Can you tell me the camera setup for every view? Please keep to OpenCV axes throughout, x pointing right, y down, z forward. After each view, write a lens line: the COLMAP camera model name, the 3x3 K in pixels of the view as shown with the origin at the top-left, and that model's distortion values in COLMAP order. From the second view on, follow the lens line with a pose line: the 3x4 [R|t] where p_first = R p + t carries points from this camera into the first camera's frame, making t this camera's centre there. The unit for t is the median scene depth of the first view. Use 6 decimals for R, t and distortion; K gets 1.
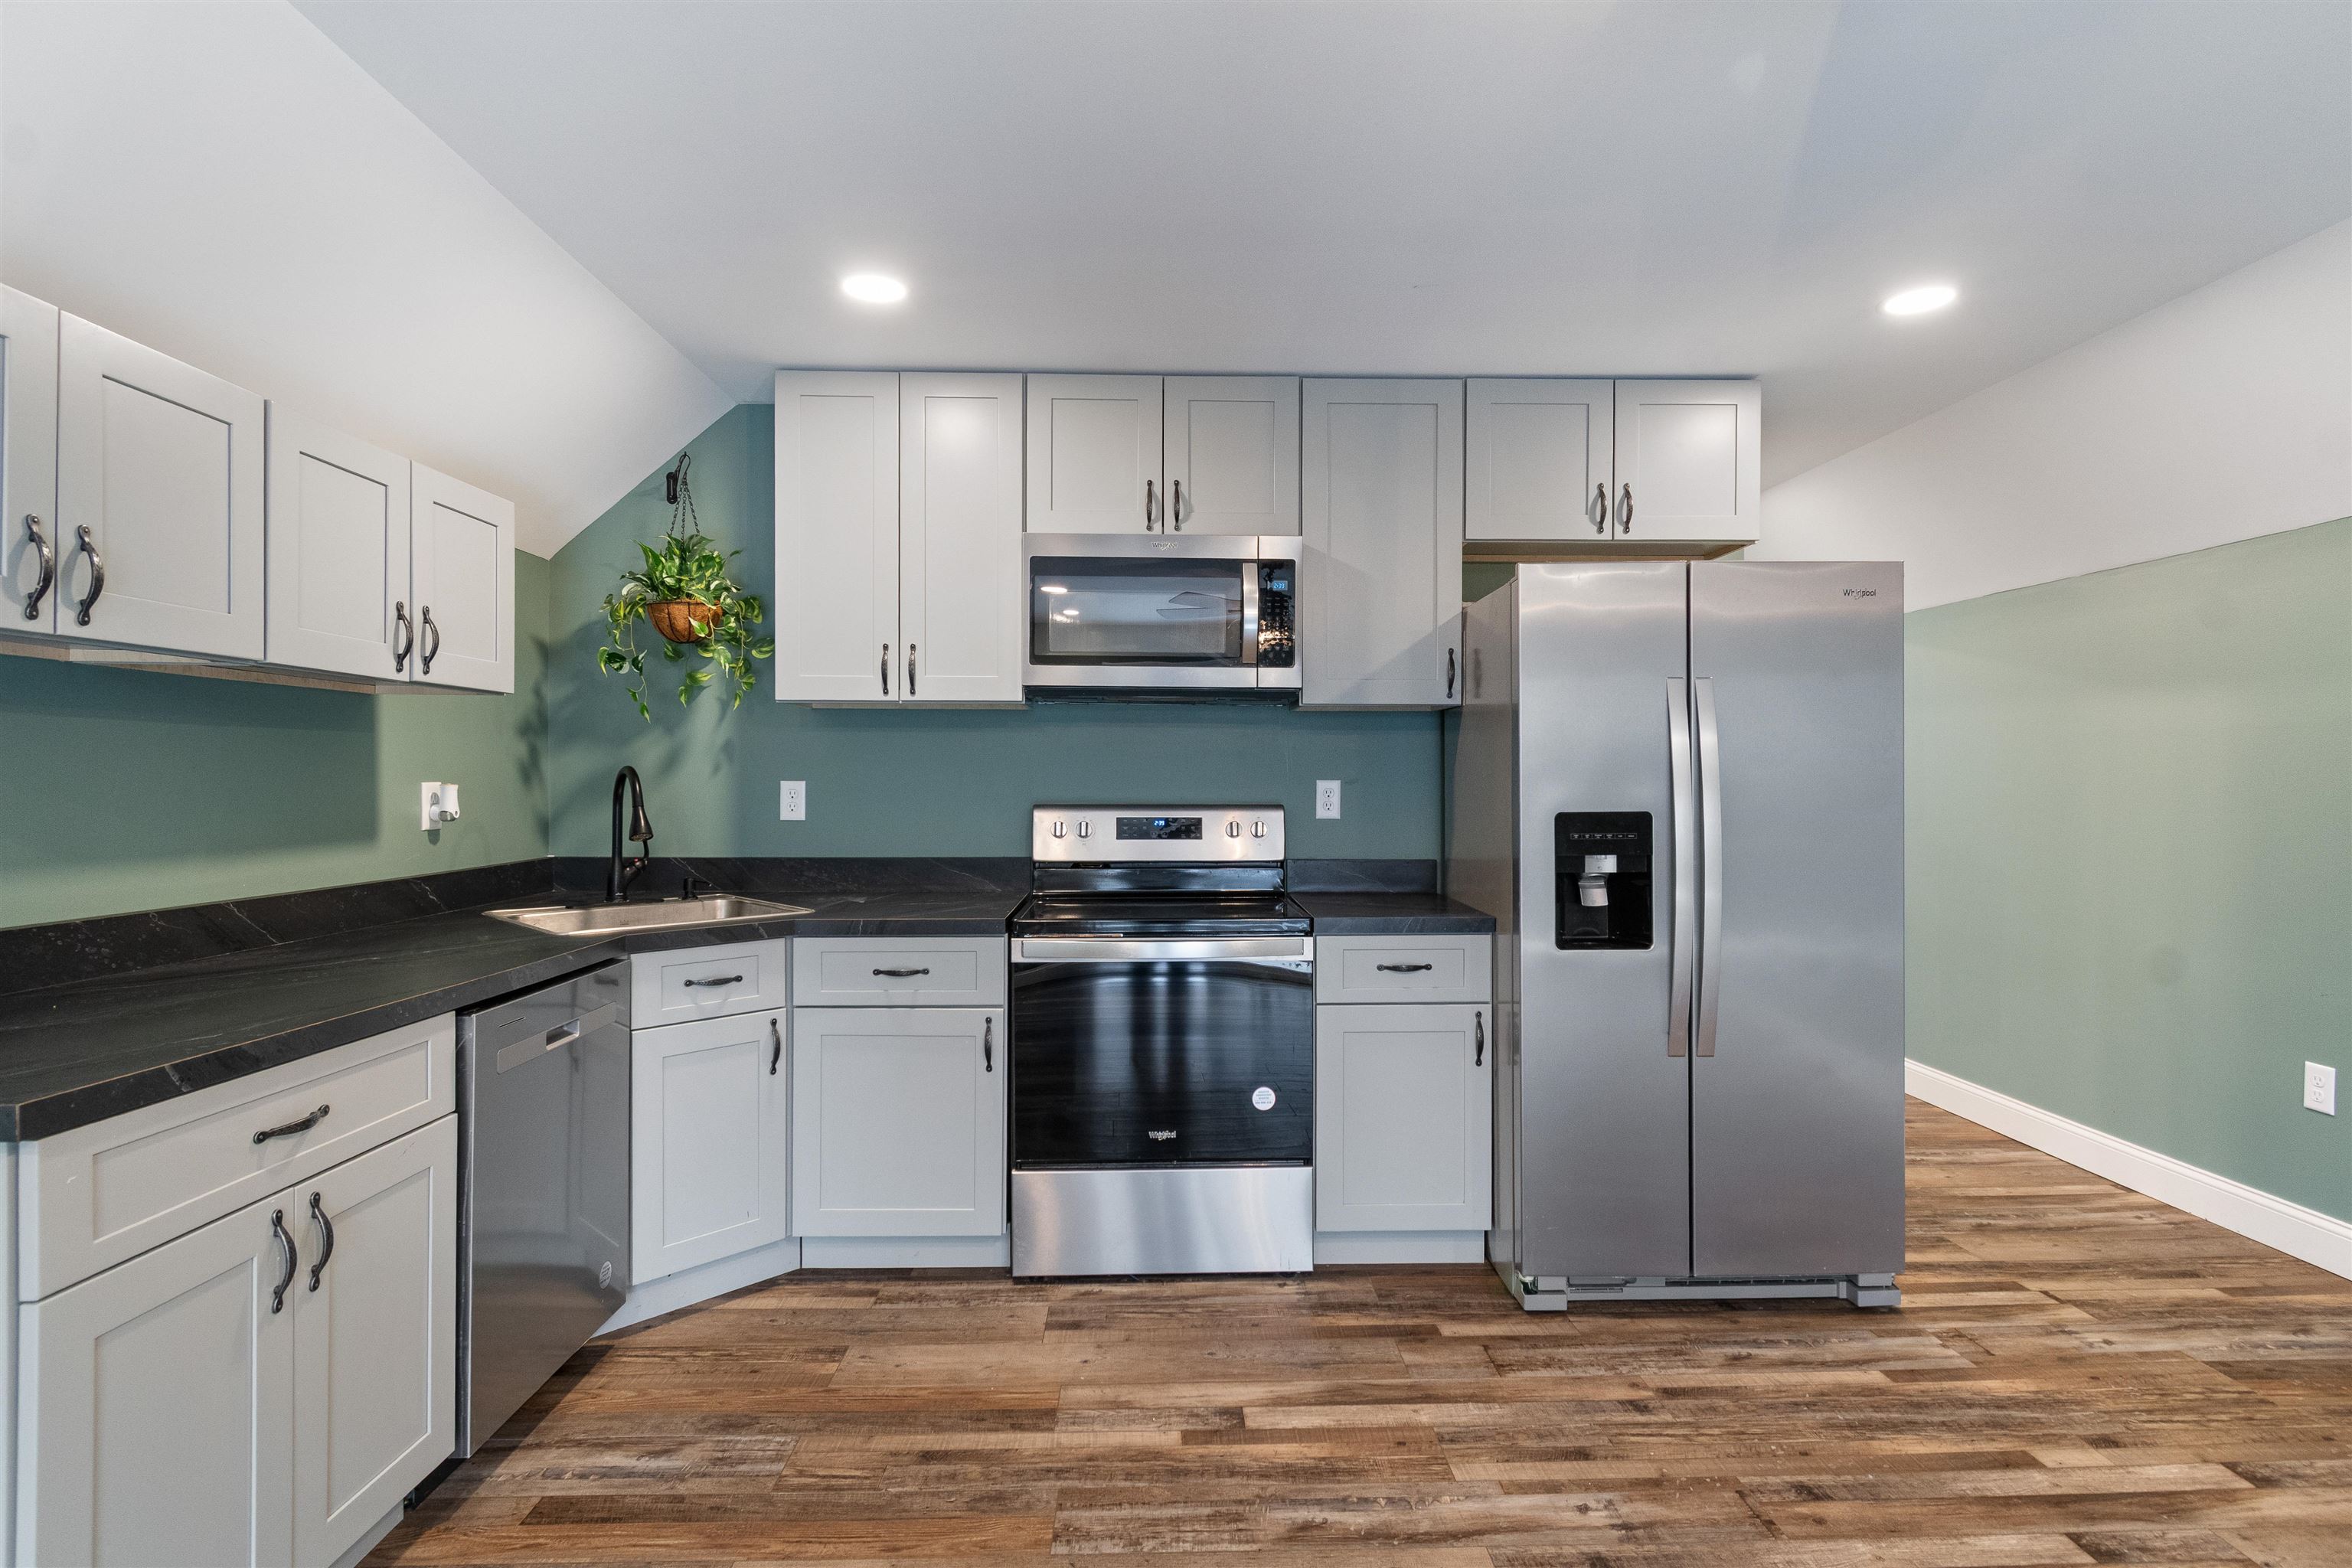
lens RADIAL K [[1156.2, 0, 1186.9], [0, 1156.2, 792.5], [0, 0, 1]] dist [0.000805, -0.002312]
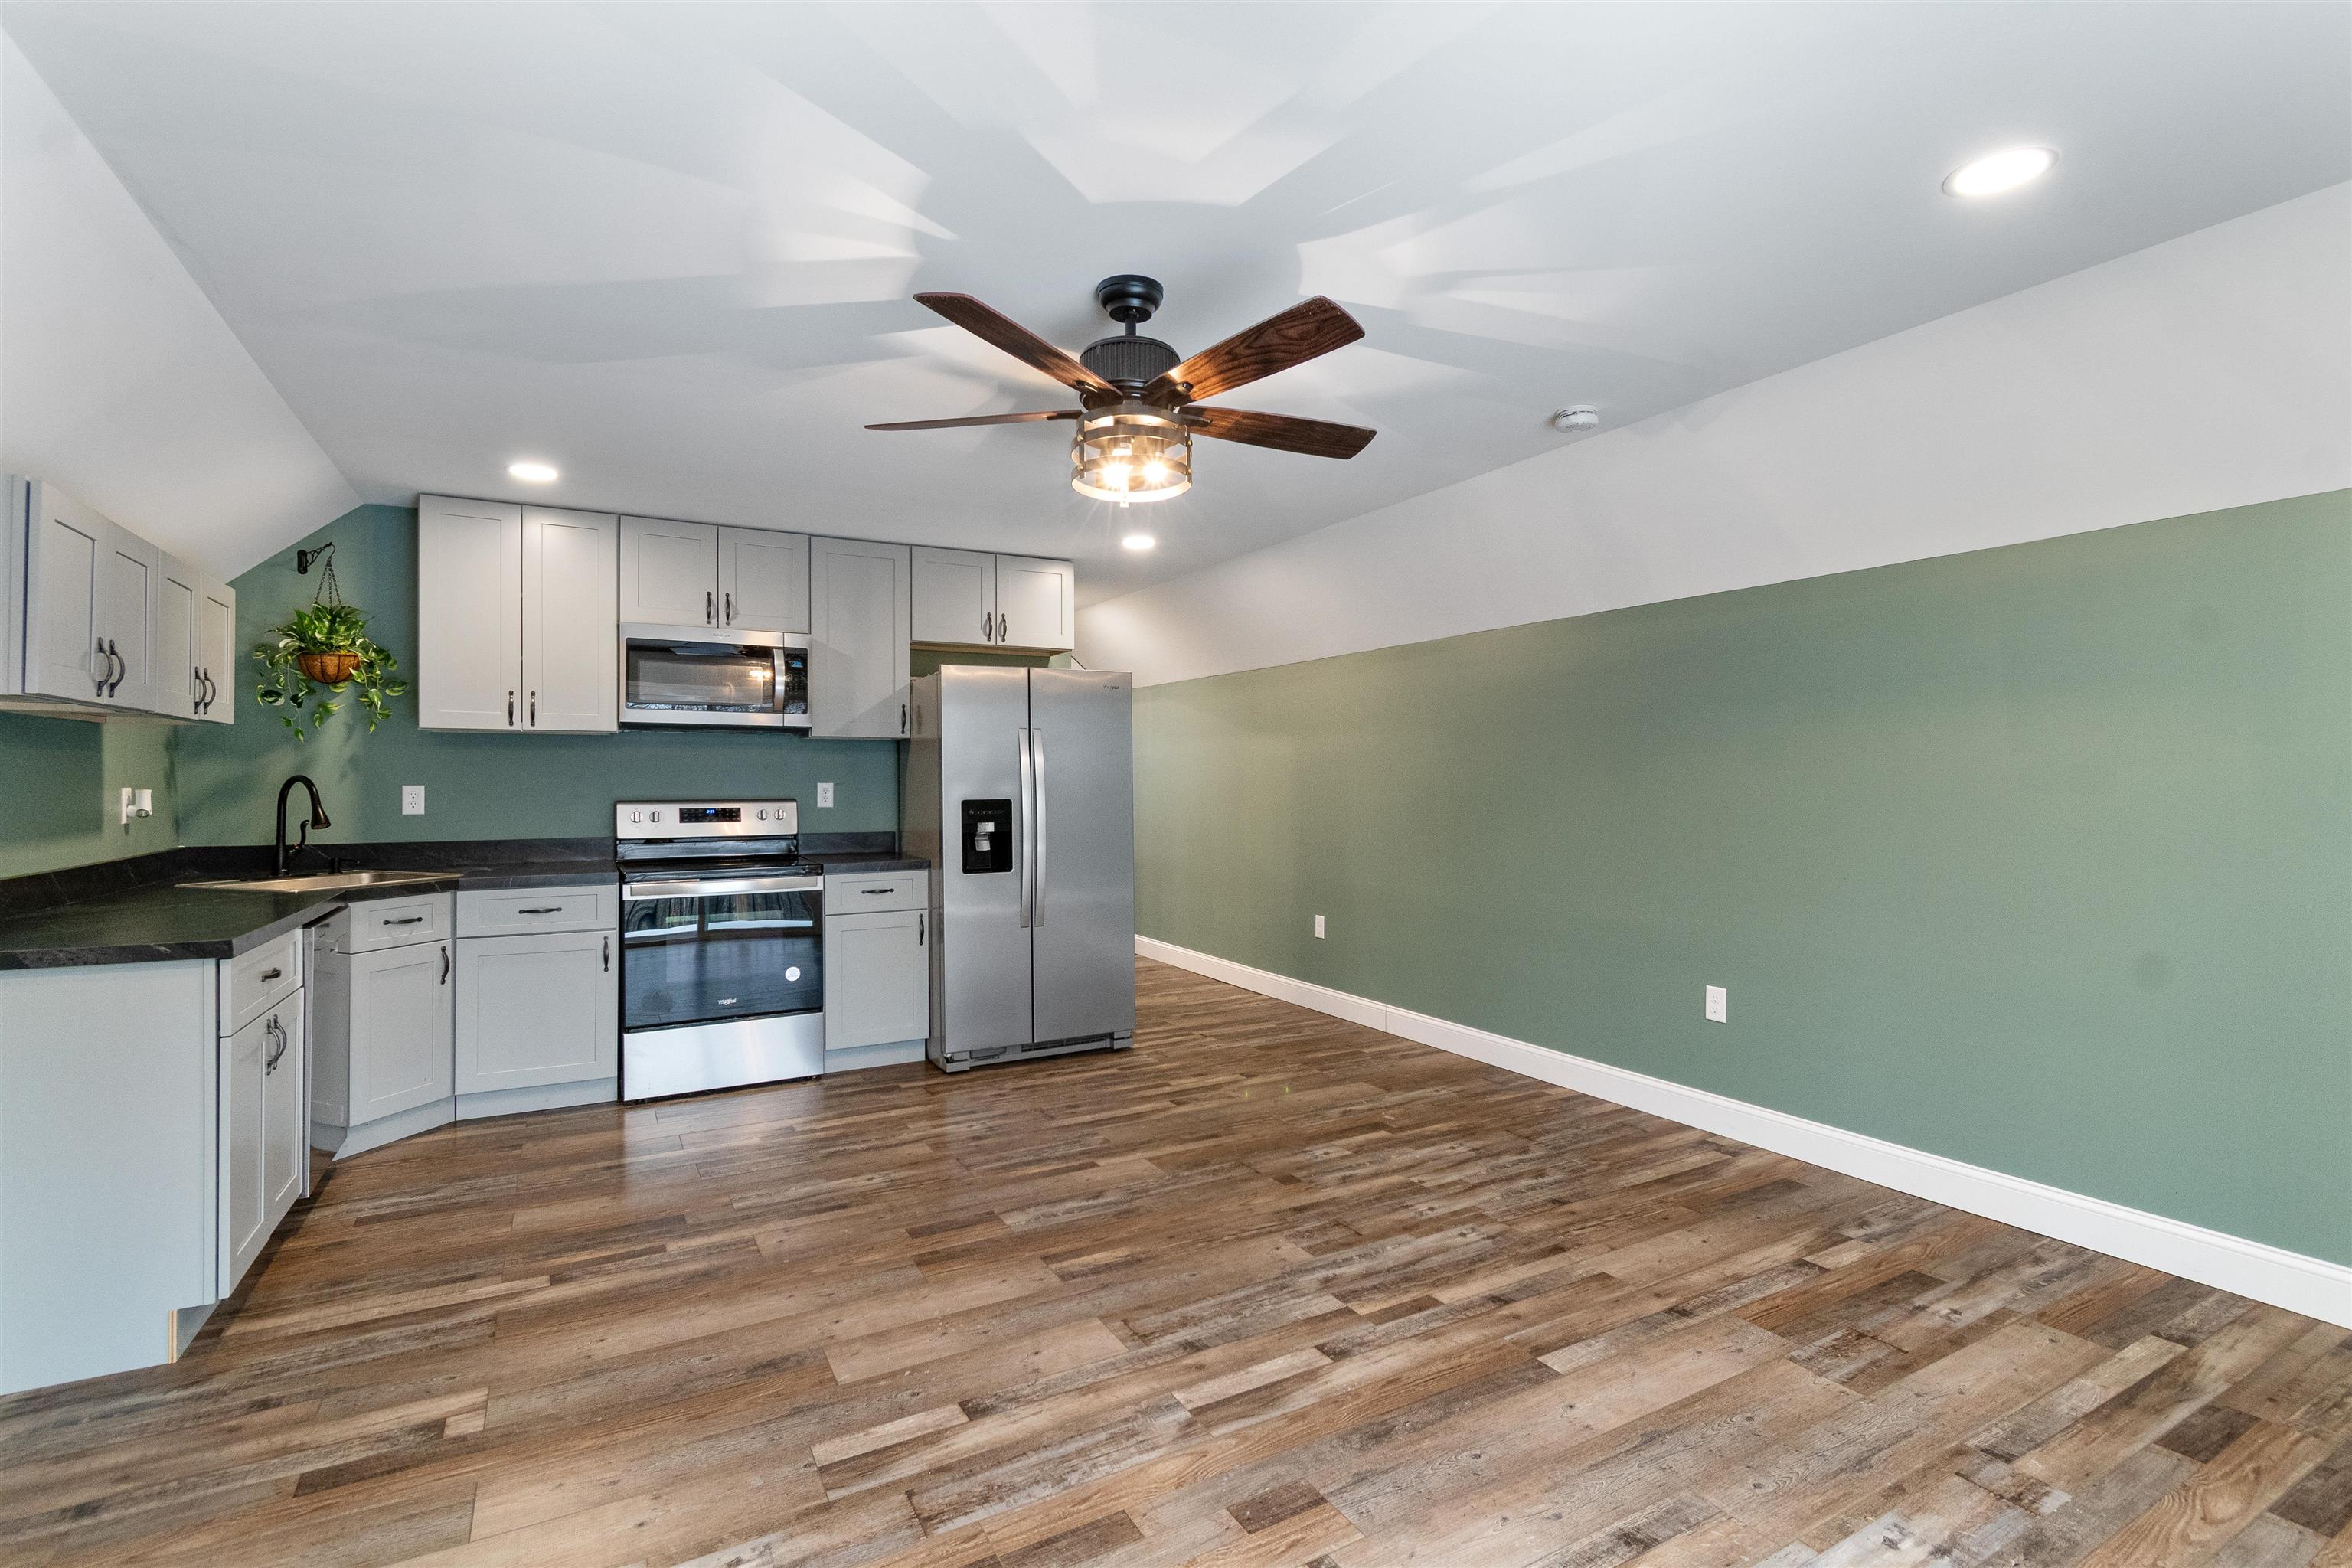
lens RADIAL K [[1073.0, 0, 1178.1], [0, 1073.0, 784.5], [0, 0, 1]] dist [0.007371, -0.005719]
pose [[0.888198, -0.005588, 0.459428, -0.151178], [0.009066, 0.999945, -0.005366, 0.004897], [-0.459372, 0.008931, 0.888199, -0.640571]]
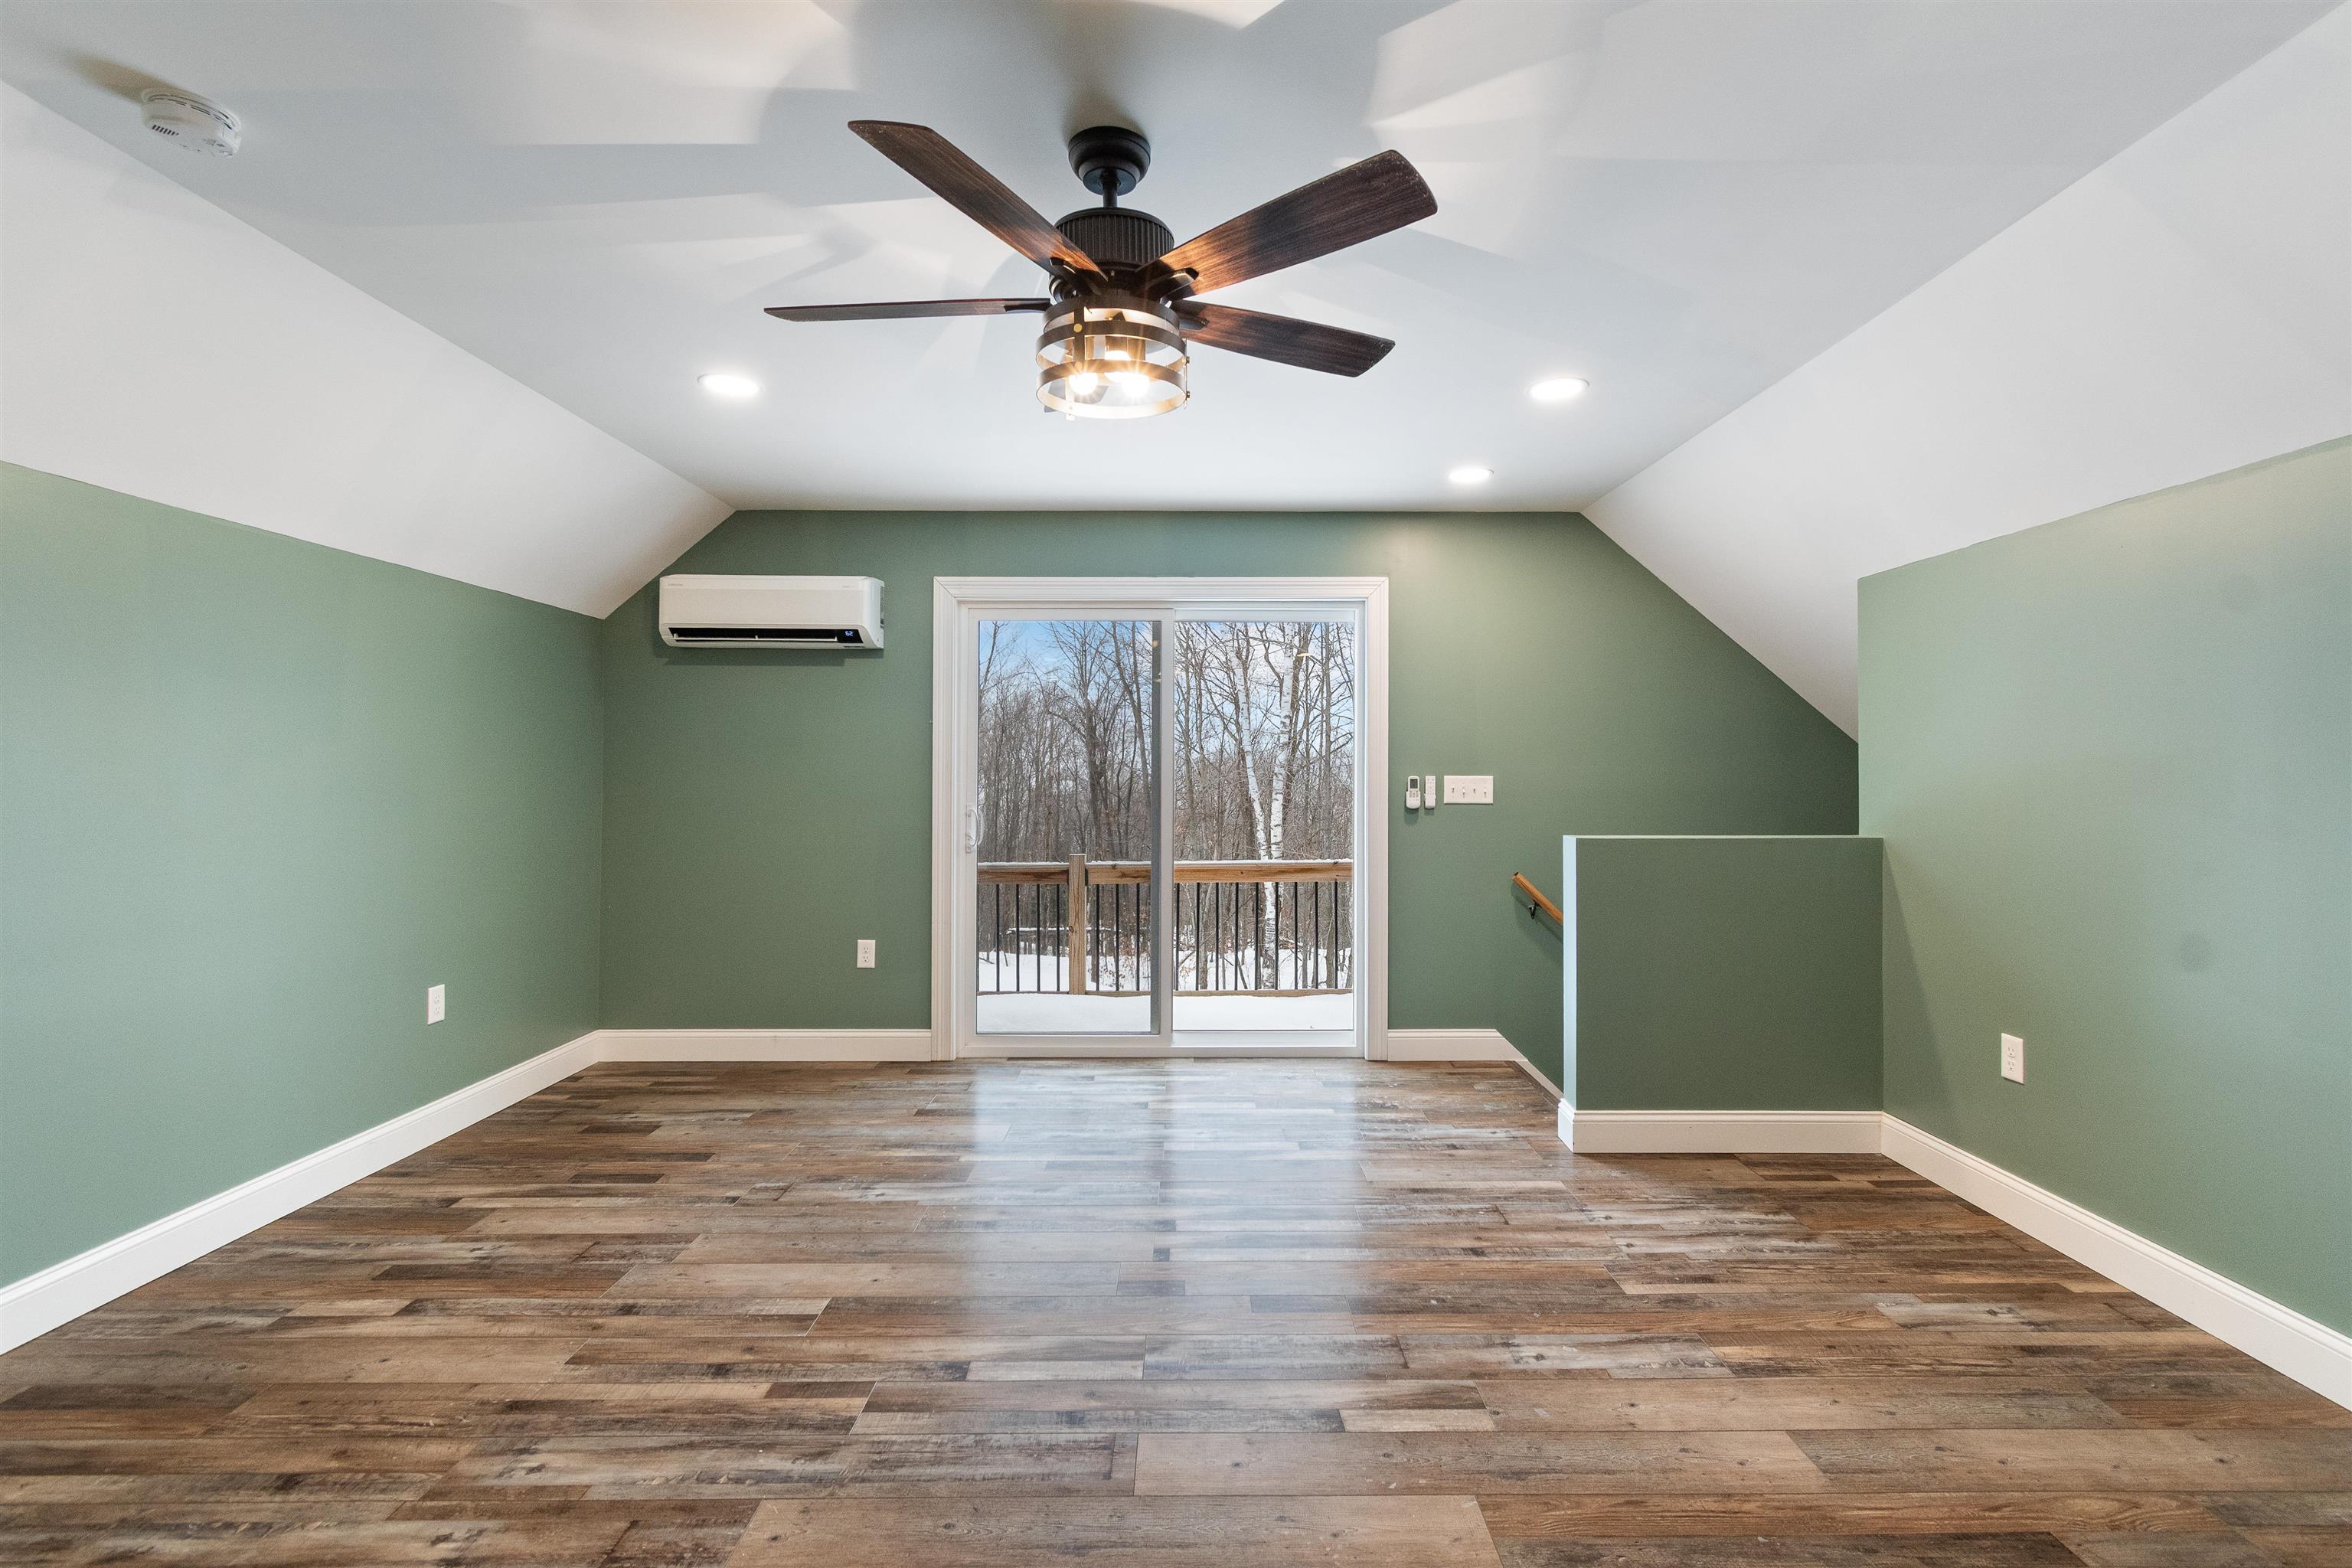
lens RADIAL K [[1094.3, 0, 1201.5], [0, 1094.3, 763.4], [0, 0, 1]] dist [0.006436, -0.002266]
pose [[-0.999811, -0.001326, 0.019396, 0.132610], [-0.001287, 0.999997, 0.002033, -0.006013], [-0.019398, 0.002007, -0.999810, 0.803901]]
